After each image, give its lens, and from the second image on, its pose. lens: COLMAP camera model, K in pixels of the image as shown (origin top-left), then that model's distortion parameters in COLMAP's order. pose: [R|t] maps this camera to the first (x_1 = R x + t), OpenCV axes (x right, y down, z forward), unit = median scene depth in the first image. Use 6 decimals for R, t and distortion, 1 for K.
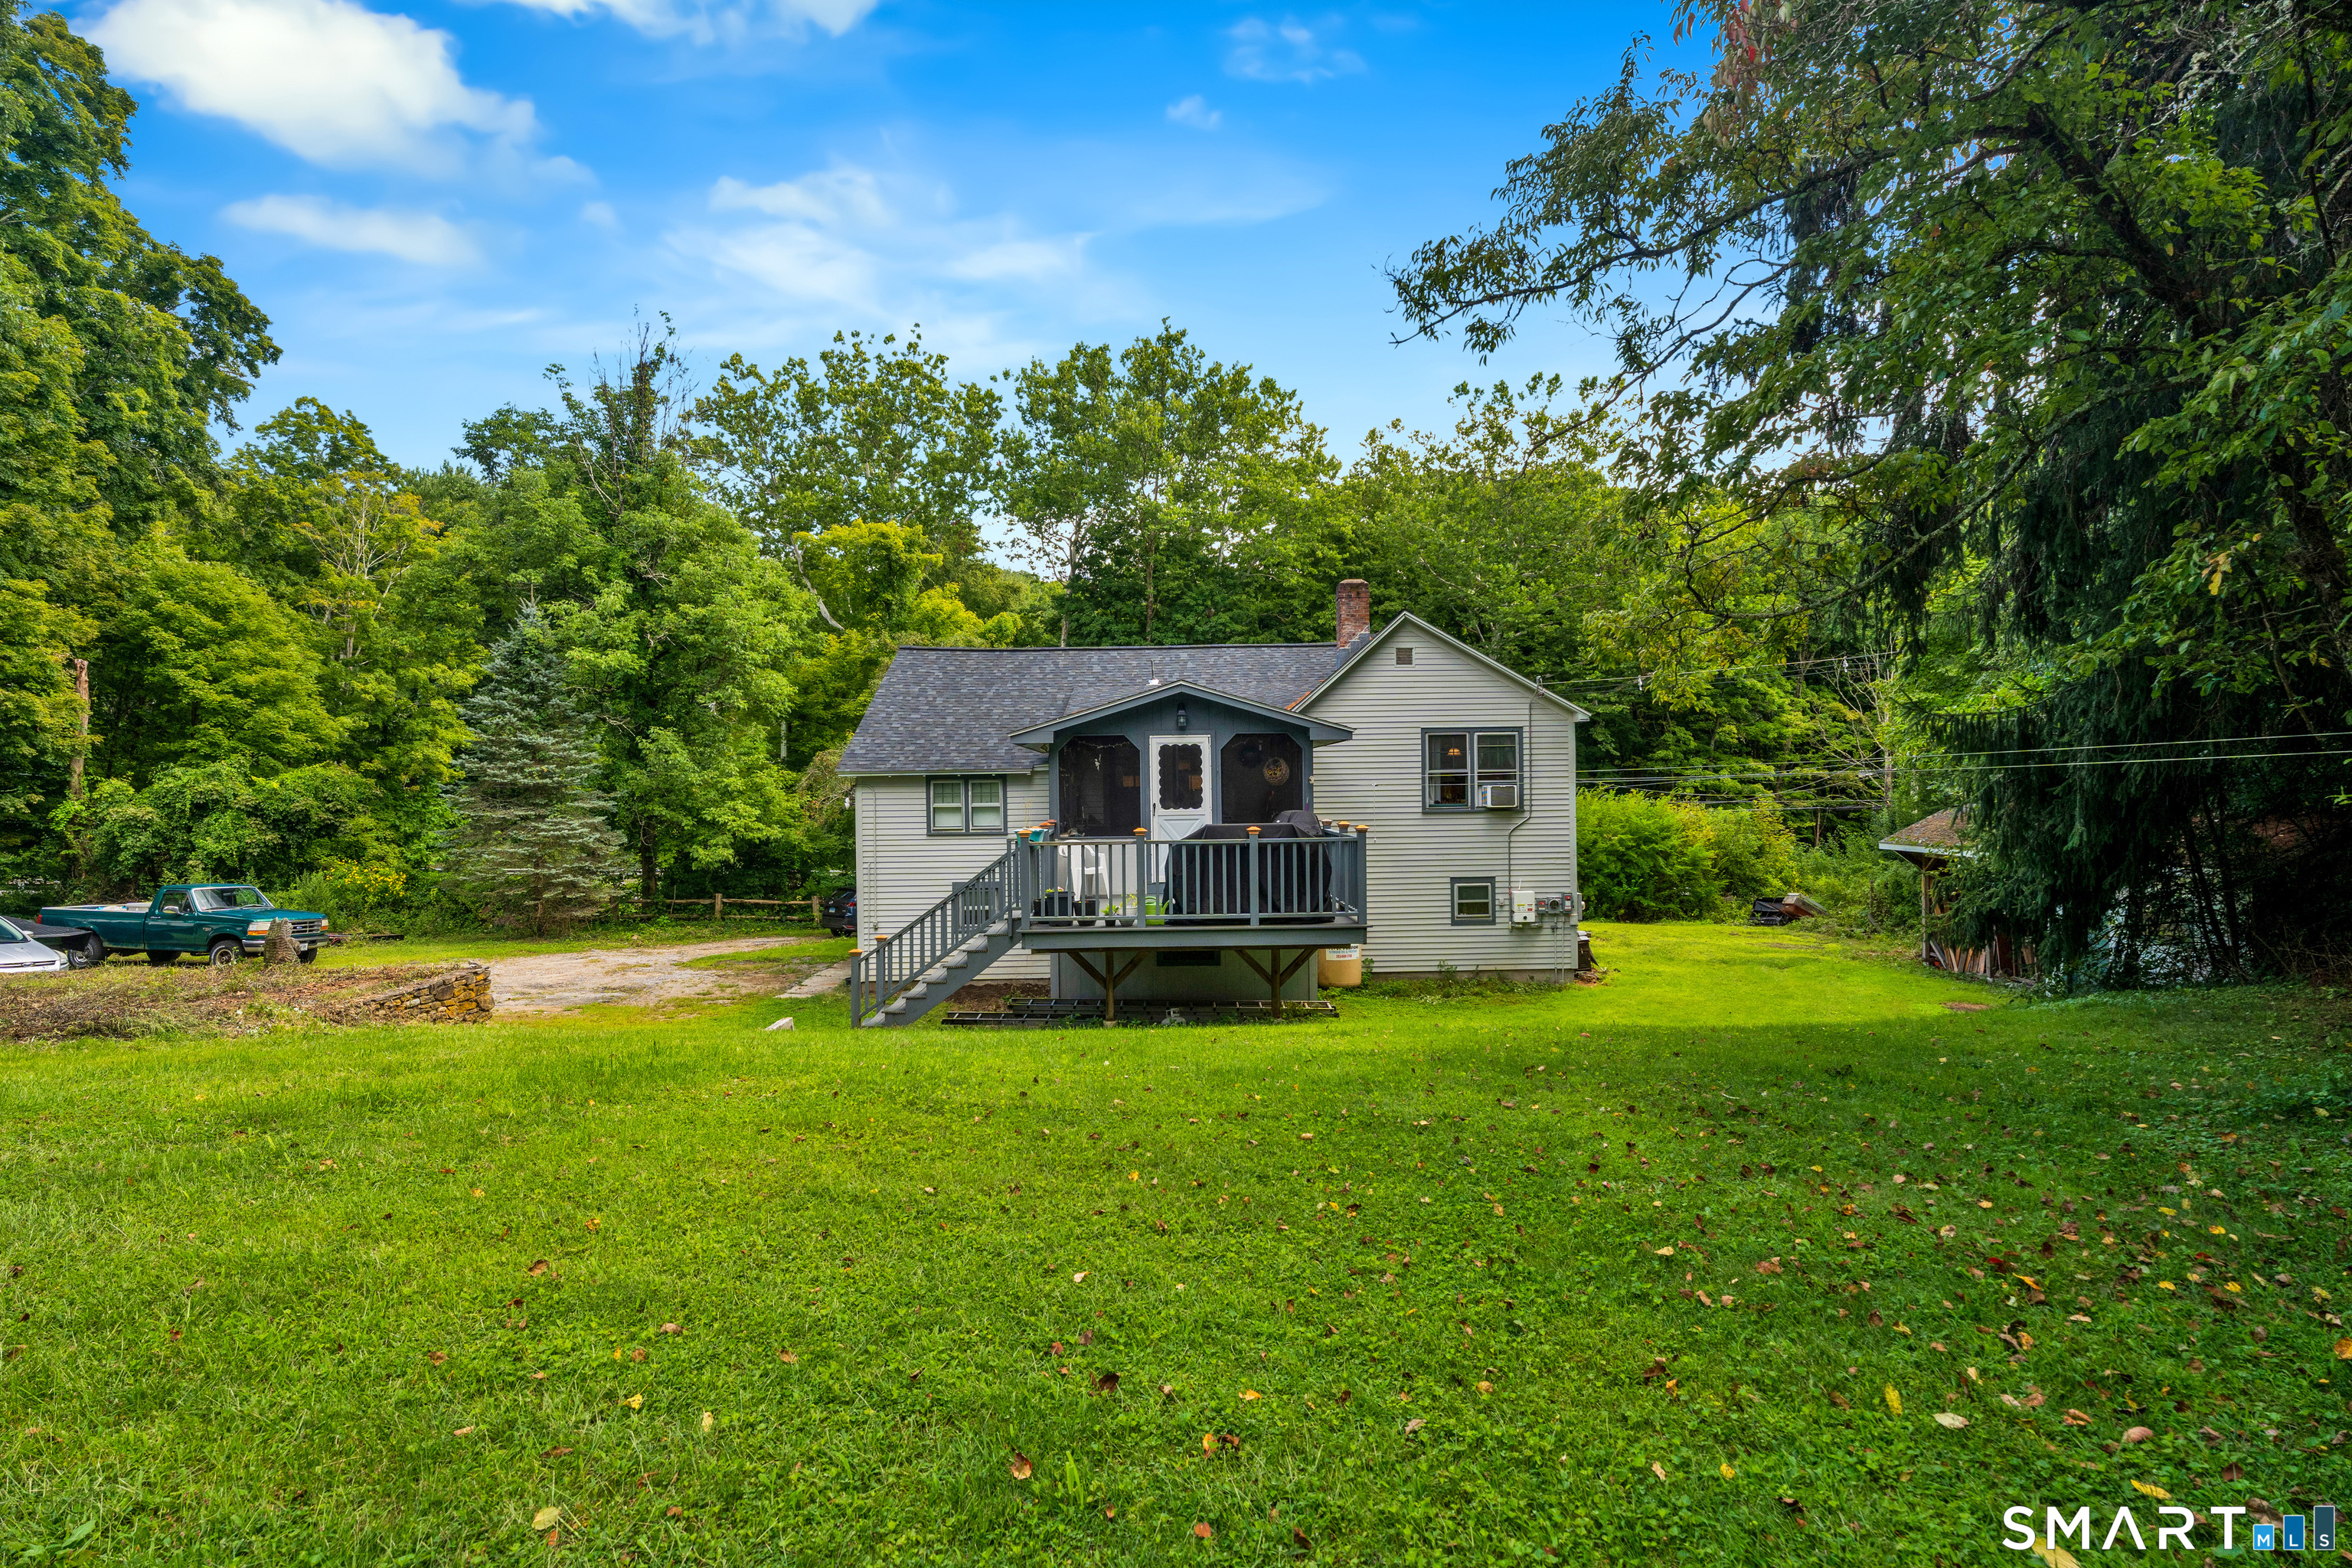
lens RADIAL K [[1079.4, 0, 1176.1], [0, 1079.4, 788.5], [0, 0, 1]] dist [0.000046, 0.000221]
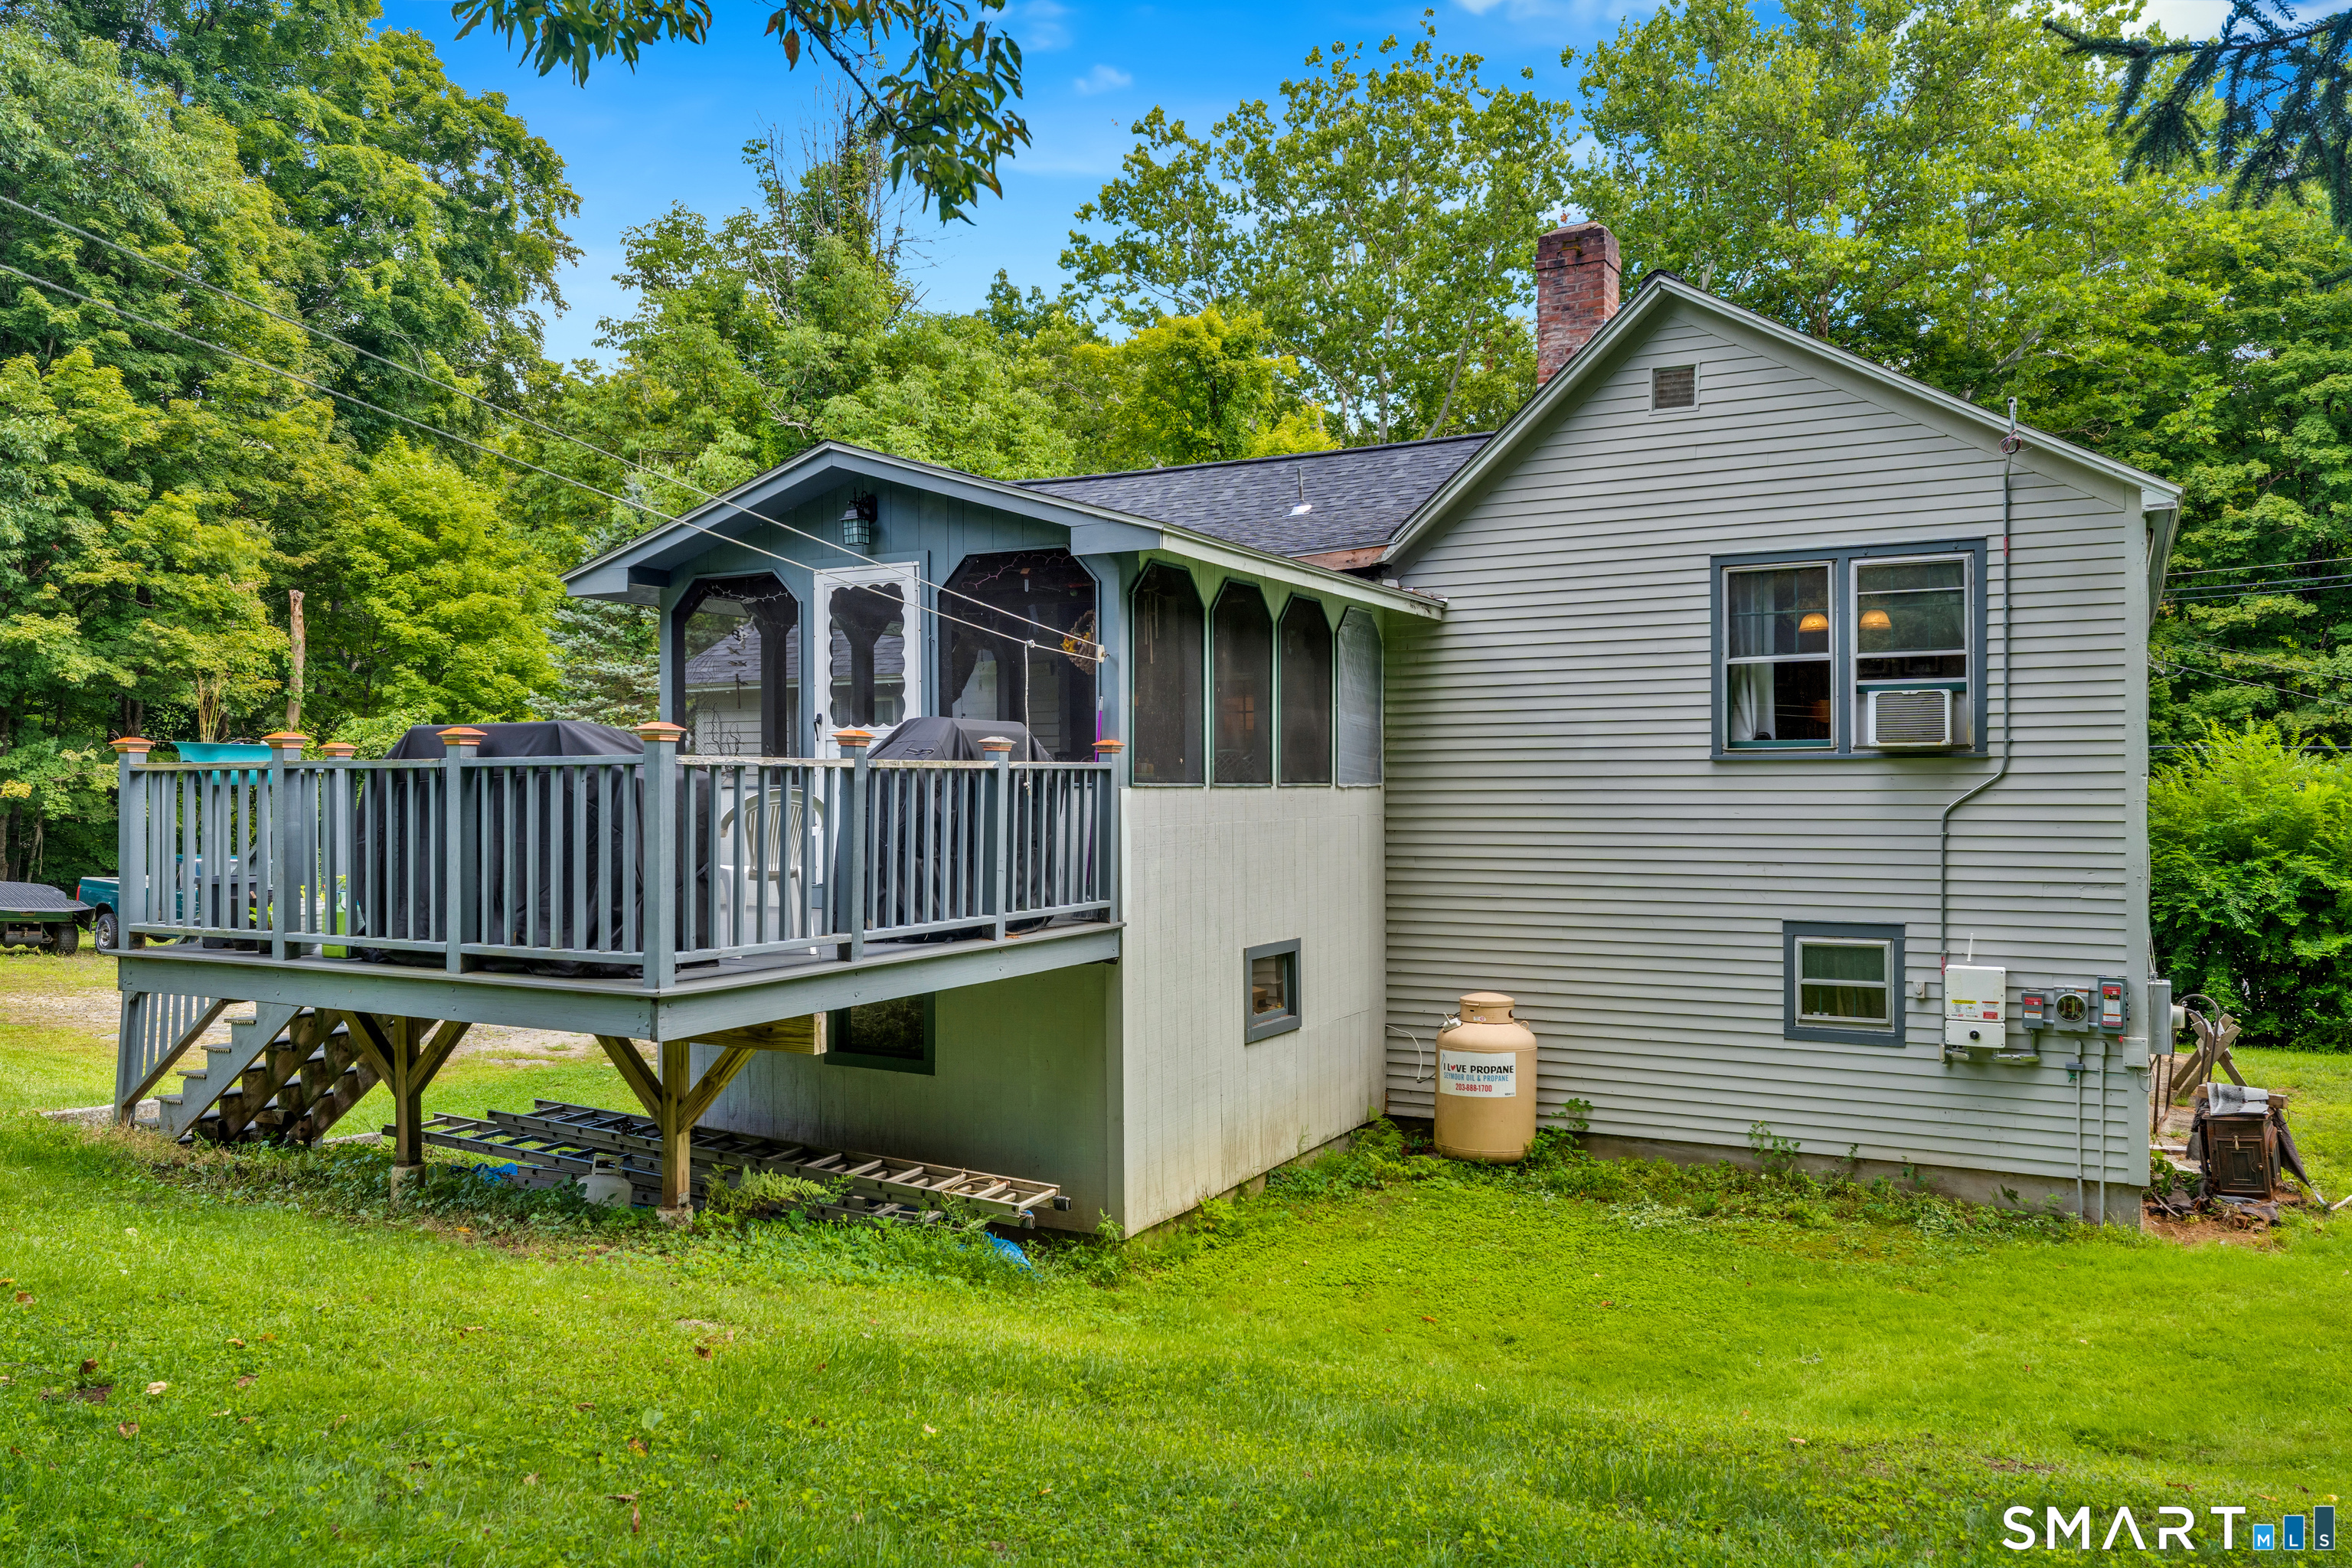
lens RADIAL K [[1671.5, 0, 1177.0], [0, 1671.5, 779.5], [0, 0, 1]] dist [0.001254, -0.001092]
pose [[0.876125, 0.008999, -0.481999, 0.242419], [-0.008995, 0.999957, 0.002319, 0.020447], [0.481999, 0.002304, 0.876169, 0.232057]]
